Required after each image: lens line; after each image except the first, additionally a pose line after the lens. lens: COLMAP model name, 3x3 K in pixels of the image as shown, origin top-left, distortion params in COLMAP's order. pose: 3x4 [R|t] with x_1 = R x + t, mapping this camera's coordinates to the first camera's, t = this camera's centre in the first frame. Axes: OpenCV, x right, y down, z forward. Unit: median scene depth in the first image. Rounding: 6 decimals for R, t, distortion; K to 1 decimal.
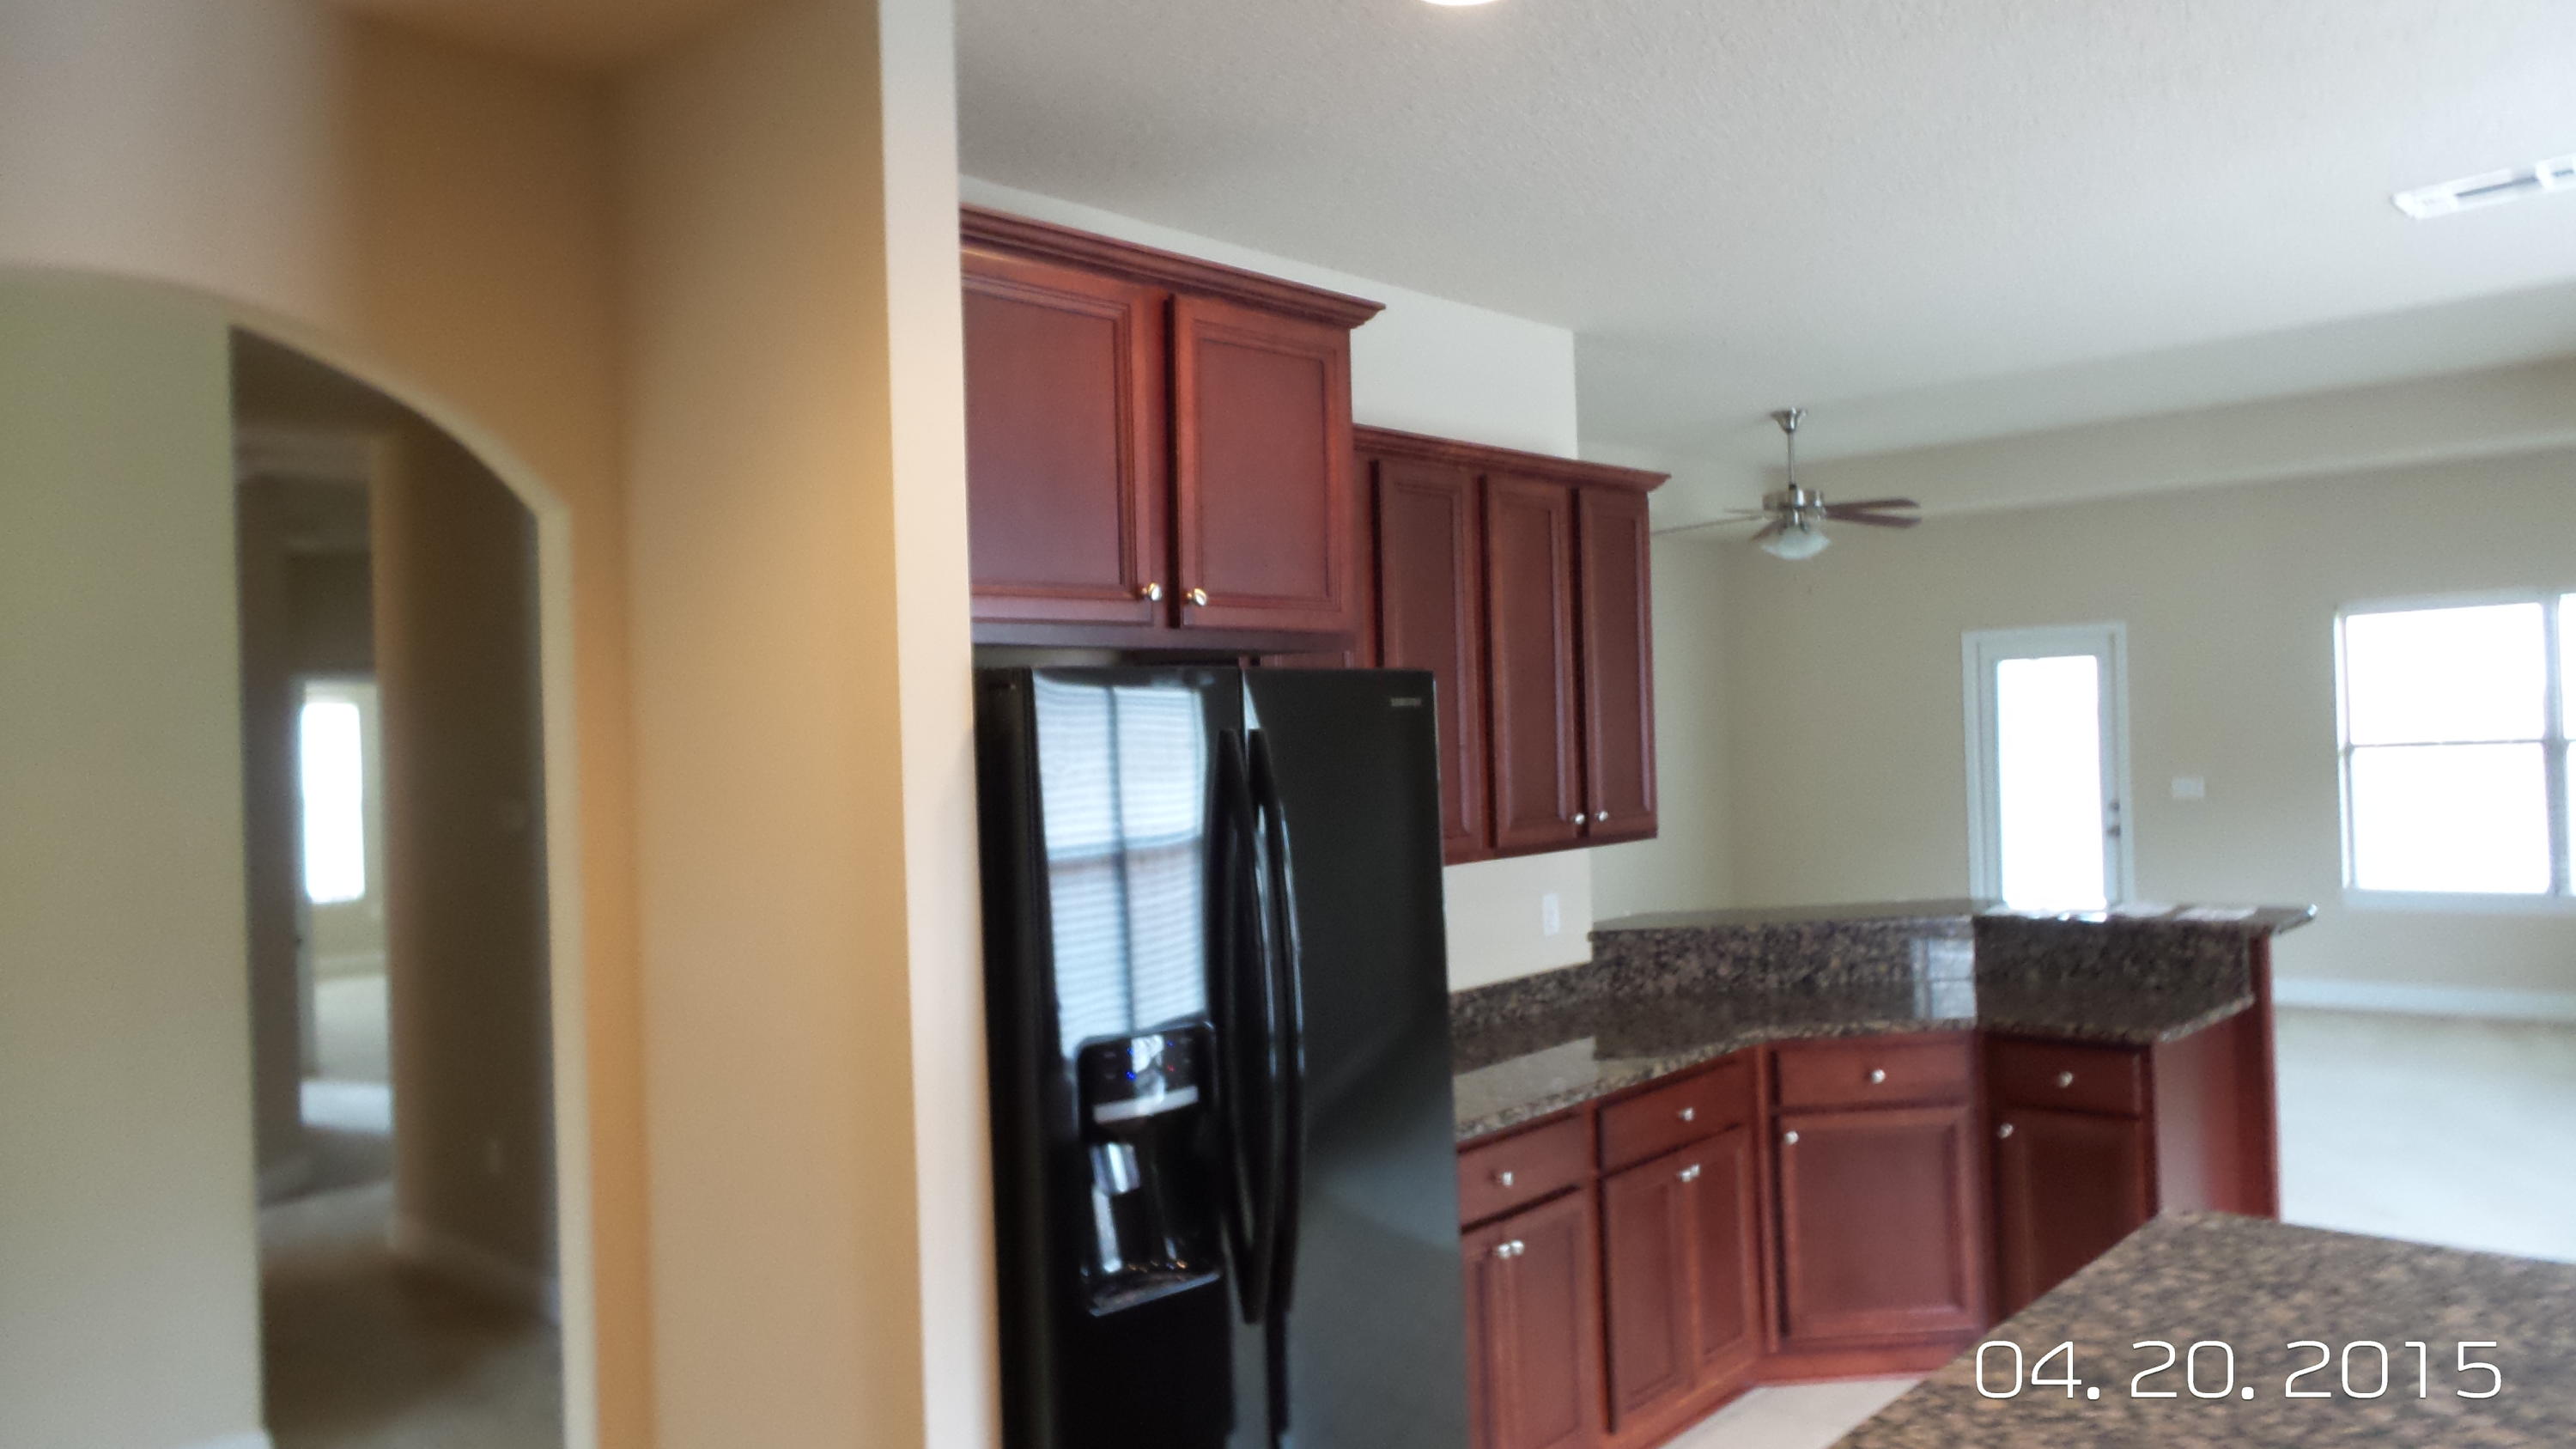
lens RADIAL K [[1757.9, 0, 1285.3], [0, 1757.9, 747.8], [0, 0, 1]] dist [-0.003540, -0.004373]
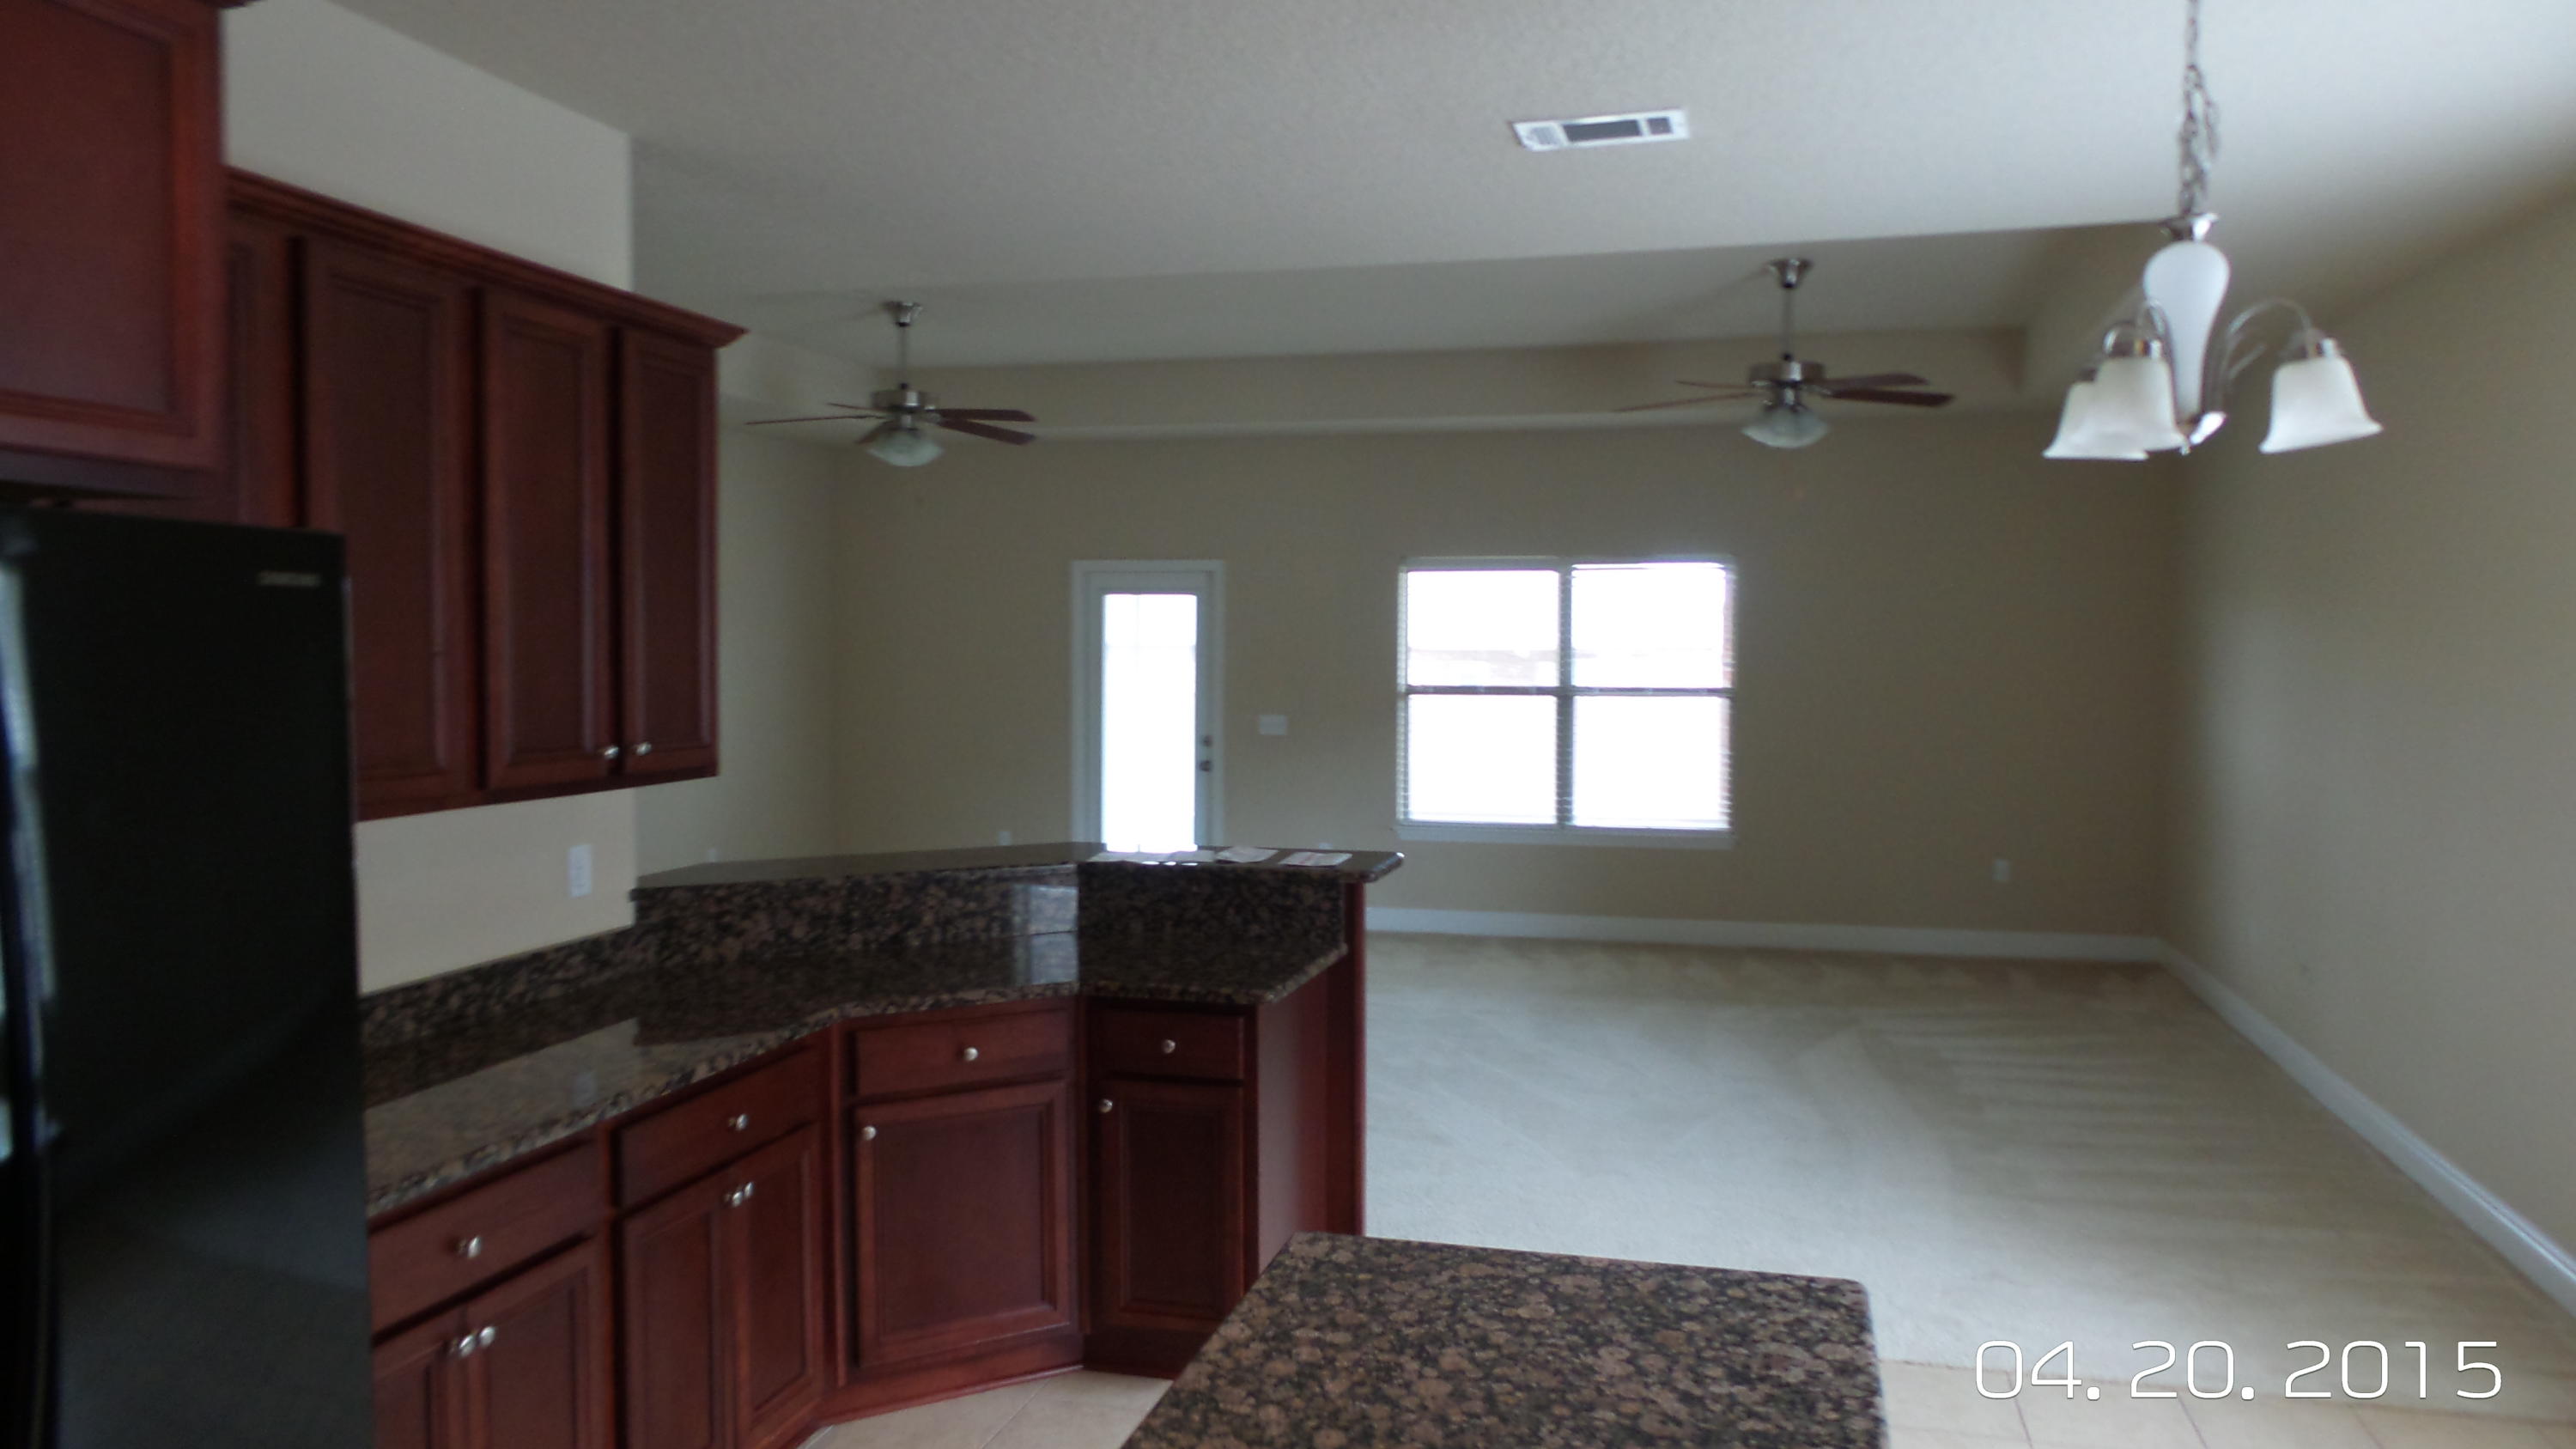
lens RADIAL K [[1757.9, 0, 1301.7], [0, 1757.9, 743.5], [0, 0, 1]] dist [-0.003540, -0.004373]
pose [[0.876100, 0.016531, 0.481846, 0.060103], [-0.036274, 0.998839, 0.031686, 0.000732], [-0.480763, -0.045238, 0.875683, 0.168198]]
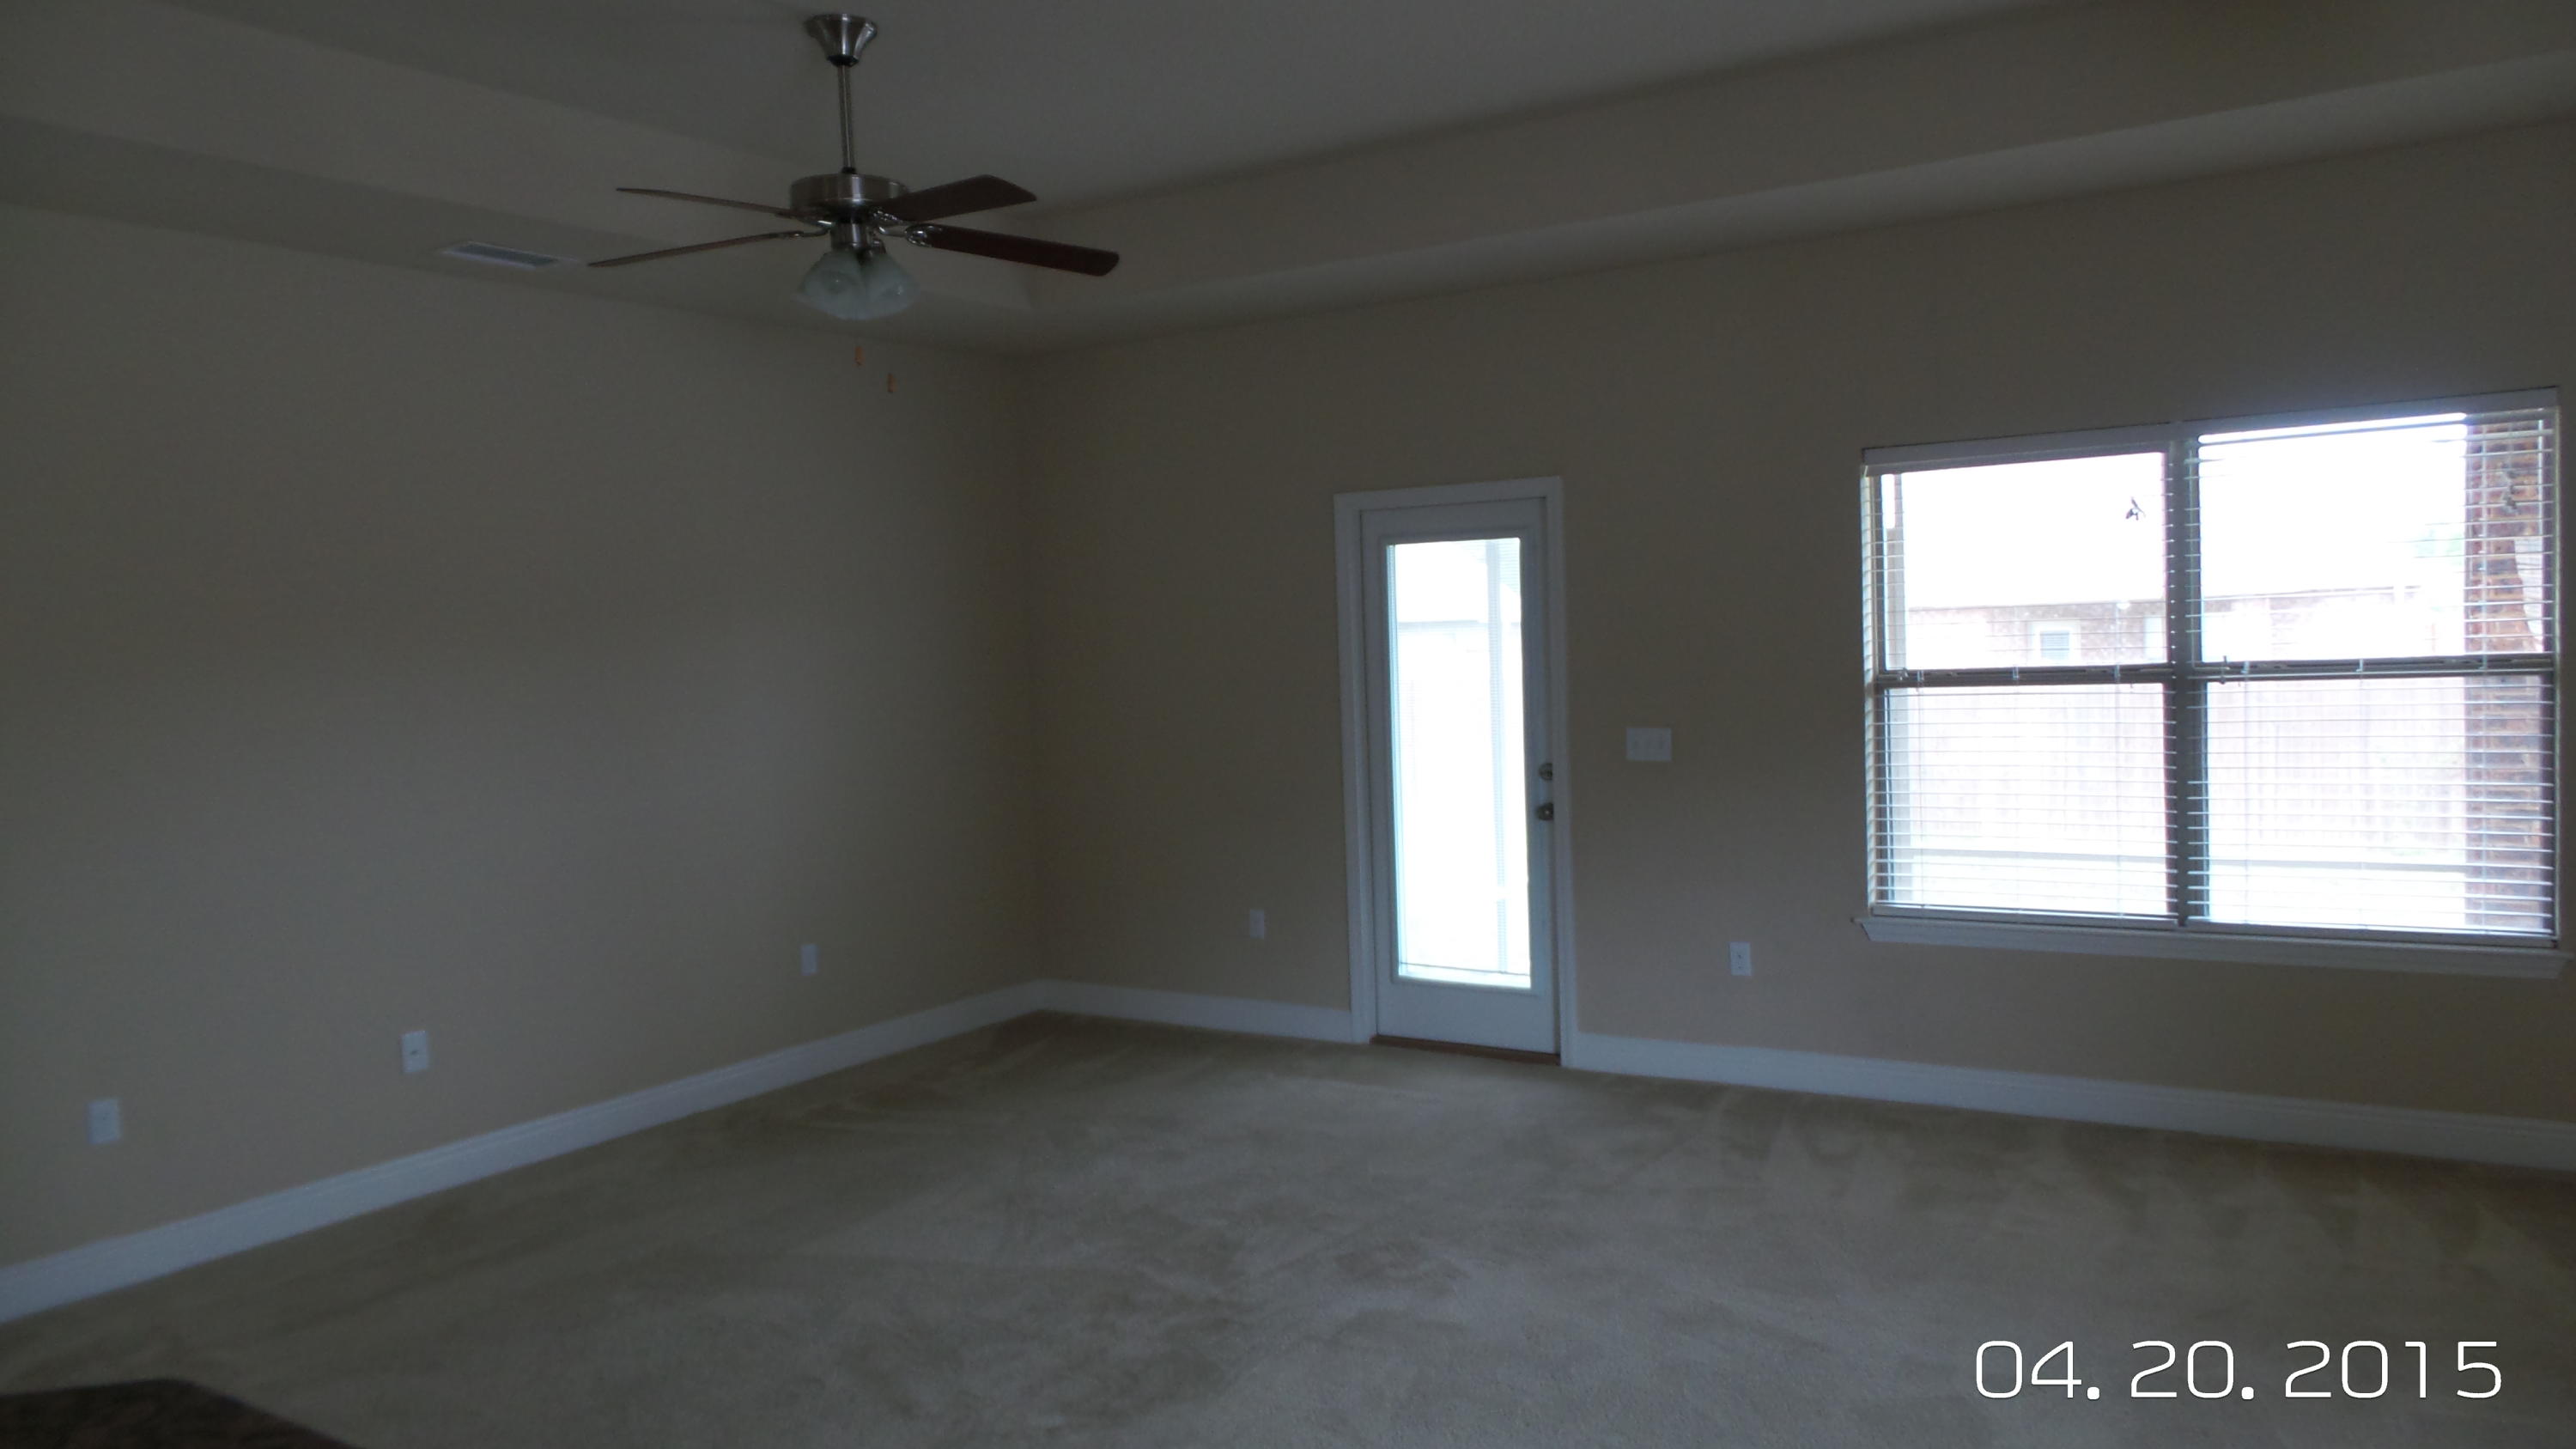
lens RADIAL K [[1757.9, 0, 1297.1], [0, 1757.9, 751.6], [0, 0, 1]] dist [-0.003540, -0.004373]
pose [[0.986739, -0.003808, 0.162271, 0.612390], [-0.003981, 0.998856, 0.047651, -0.008255], [-0.162267, -0.047665, 0.985595, 0.852652]]
